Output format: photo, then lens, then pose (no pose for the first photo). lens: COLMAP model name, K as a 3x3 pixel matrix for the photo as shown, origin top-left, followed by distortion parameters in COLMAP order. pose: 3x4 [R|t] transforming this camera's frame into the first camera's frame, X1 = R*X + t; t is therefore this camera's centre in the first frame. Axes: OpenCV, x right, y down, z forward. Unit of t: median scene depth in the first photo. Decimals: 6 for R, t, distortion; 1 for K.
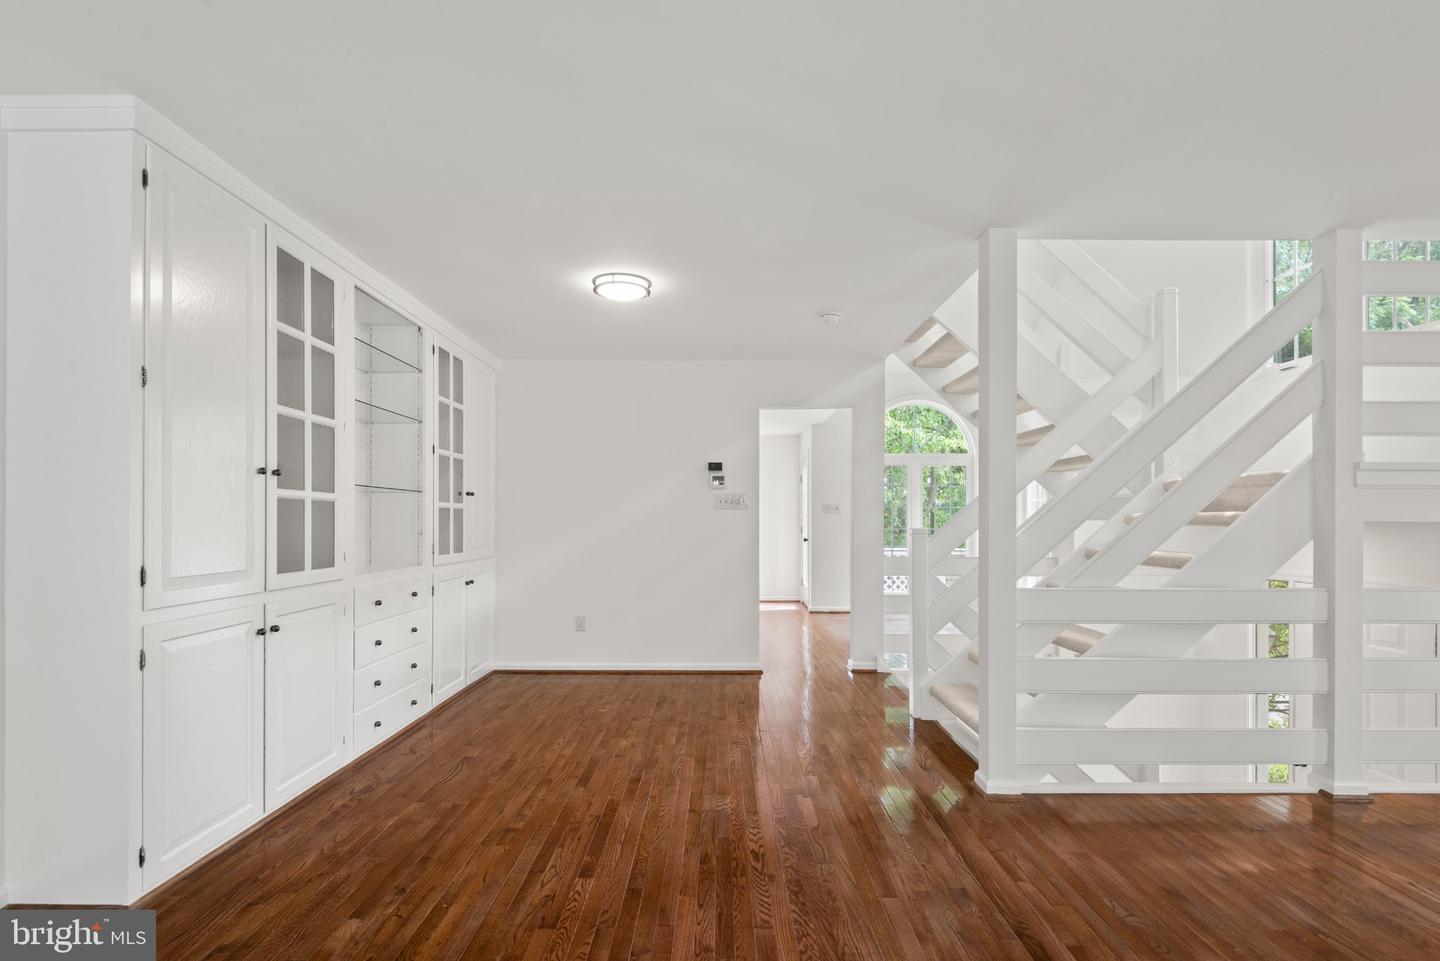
lens RADIAL K [[679.1, 0, 712.5], [0, 679.1, 520.4], [0, 0, 1]] dist [0.013273, -0.009007]
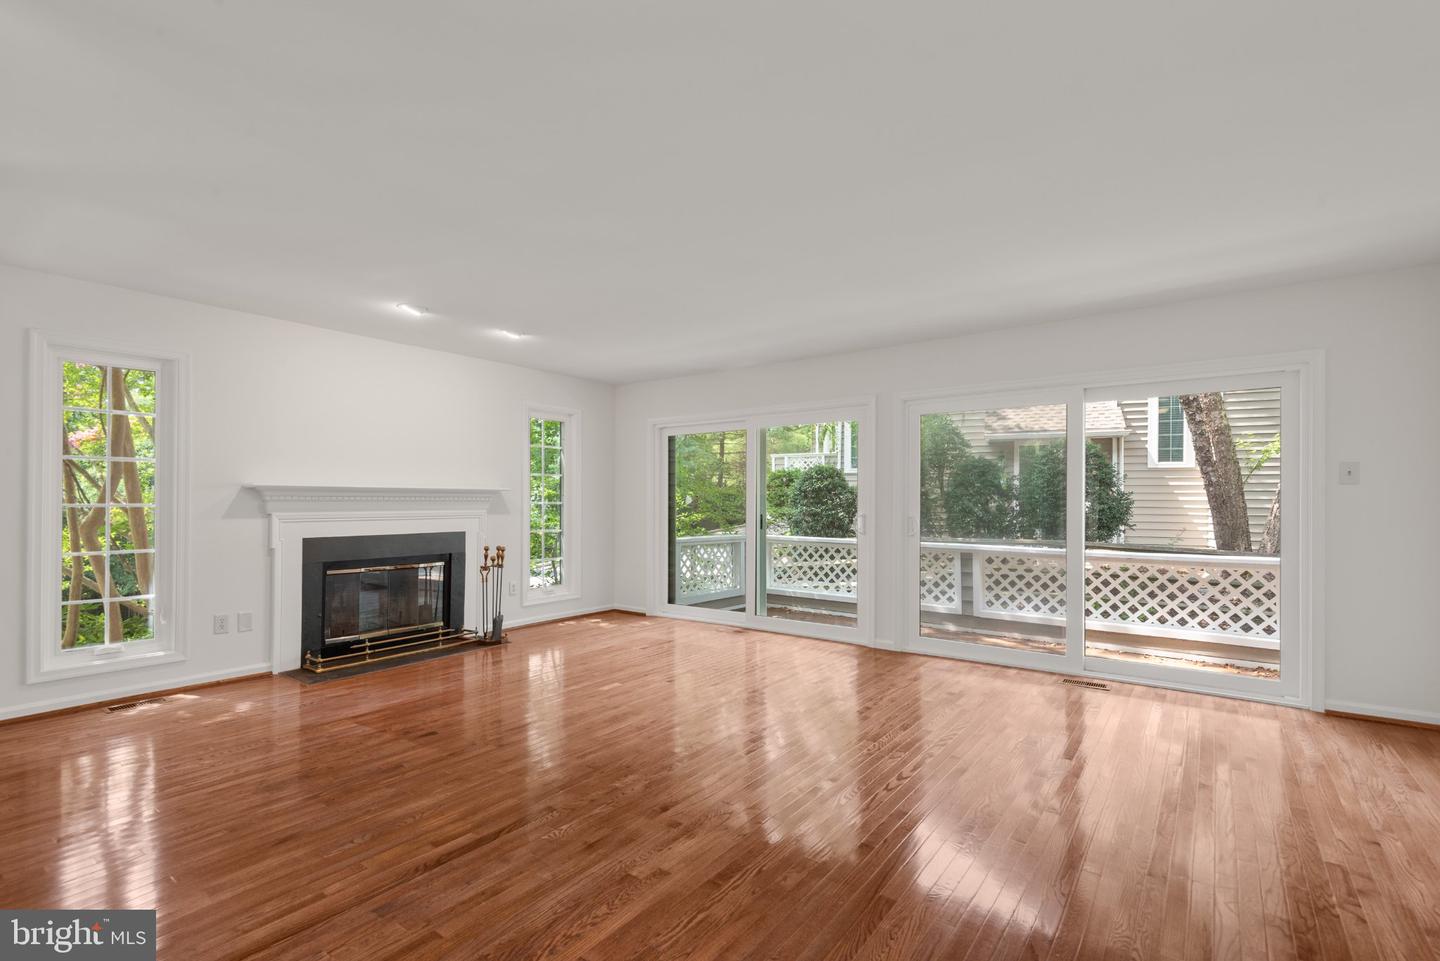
lens RADIAL K [[661.3, 0, 721.5], [0, 661.3, 486.4], [0, 0, 1]] dist [0.028829, -0.014153]
pose [[-0.813426, 0.010295, 0.581577, -0.375476], [-0.000997, 0.999817, -0.019094, -0.000743], [-0.581667, -0.016111, -0.813267, 1.049316]]
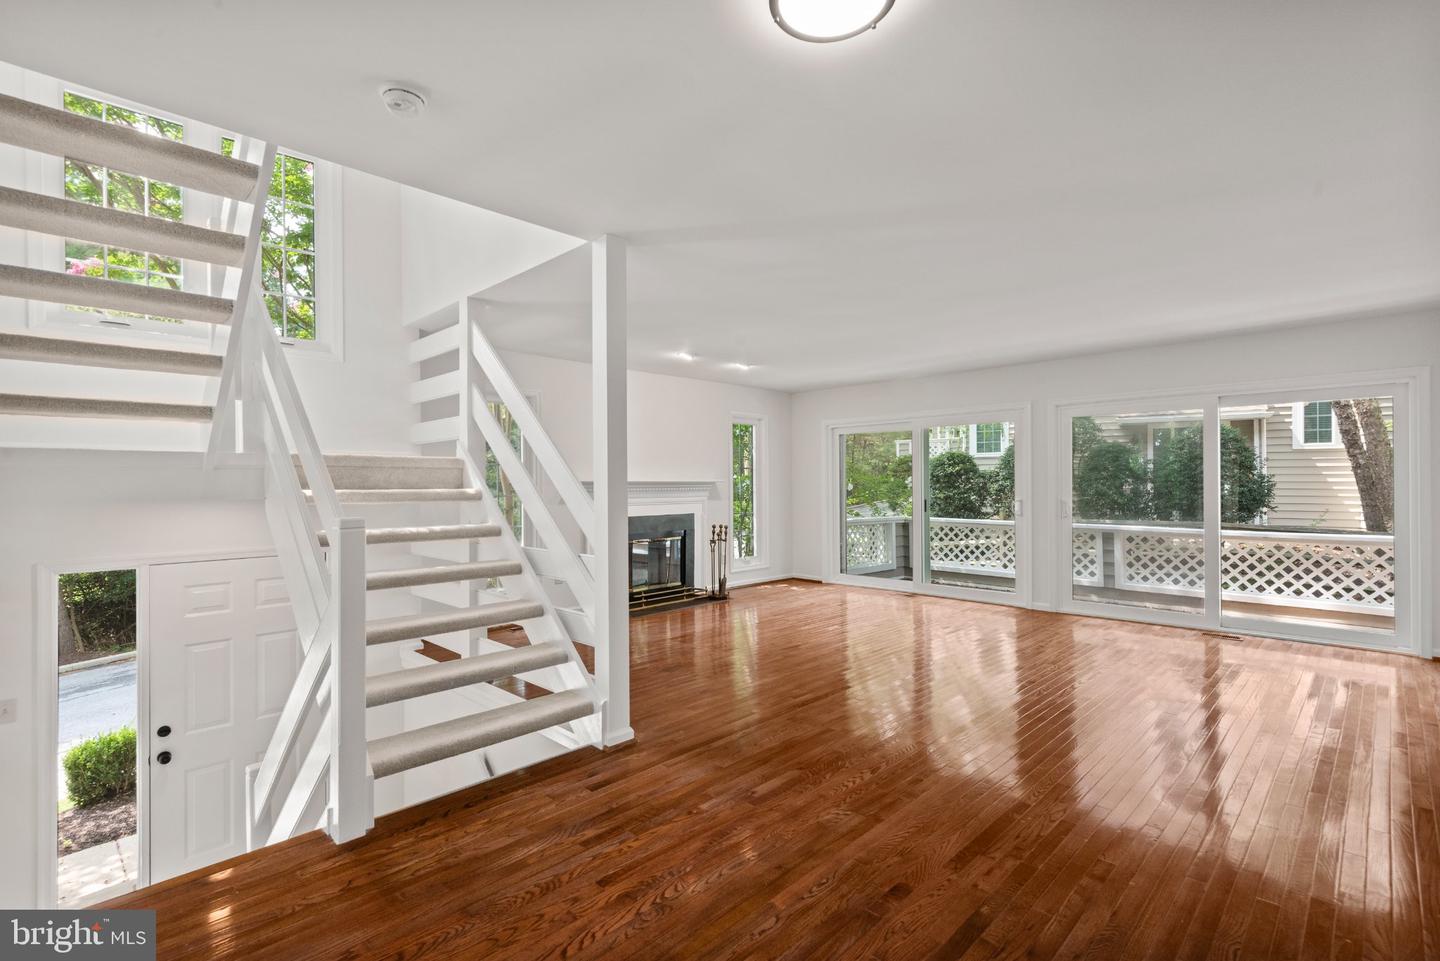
lens RADIAL K [[661.3, 0, 723.7], [0, 661.3, 467.8], [0, 0, 1]] dist [0.028829, -0.014153]
pose [[-0.720402, 0.019145, 0.693292, -0.462796], [0.006988, 0.999769, -0.020346, -0.026279], [-0.693521, -0.009813, -0.720369, 1.627715]]
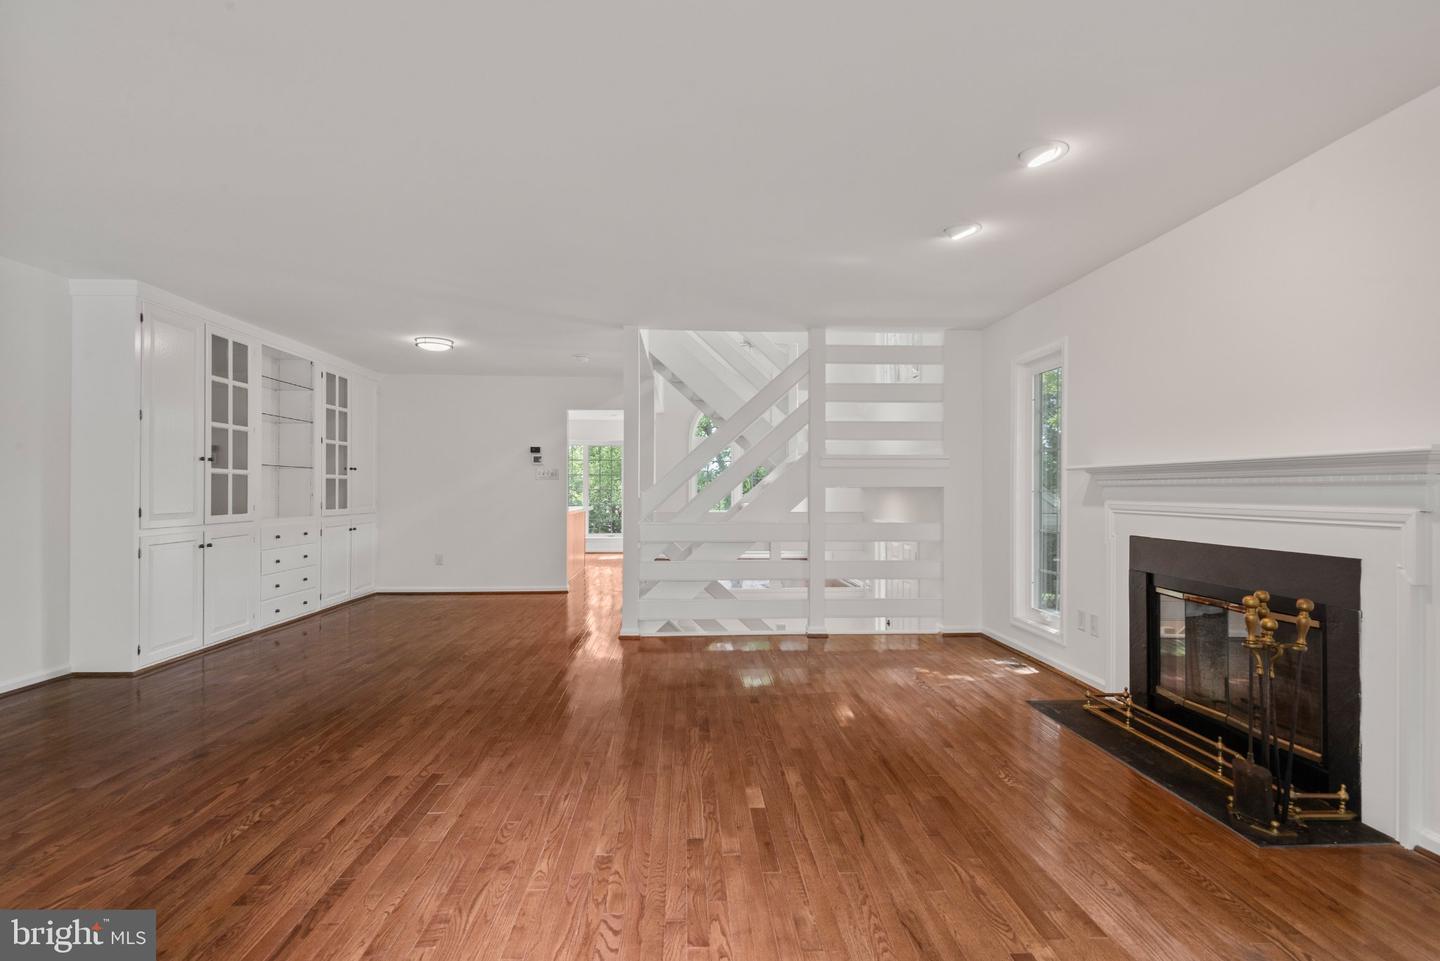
lens RADIAL K [[679.1, 0, 729.1], [0, 679.1, 485.9], [0, 0, 1]] dist [0.013273, -0.009007]
pose [[0.997654, -0.000264, 0.068454, 0.540003], [0.000629, 0.999986, -0.005310, 0.009576], [-0.068451, 0.005341, 0.997640, -0.798696]]
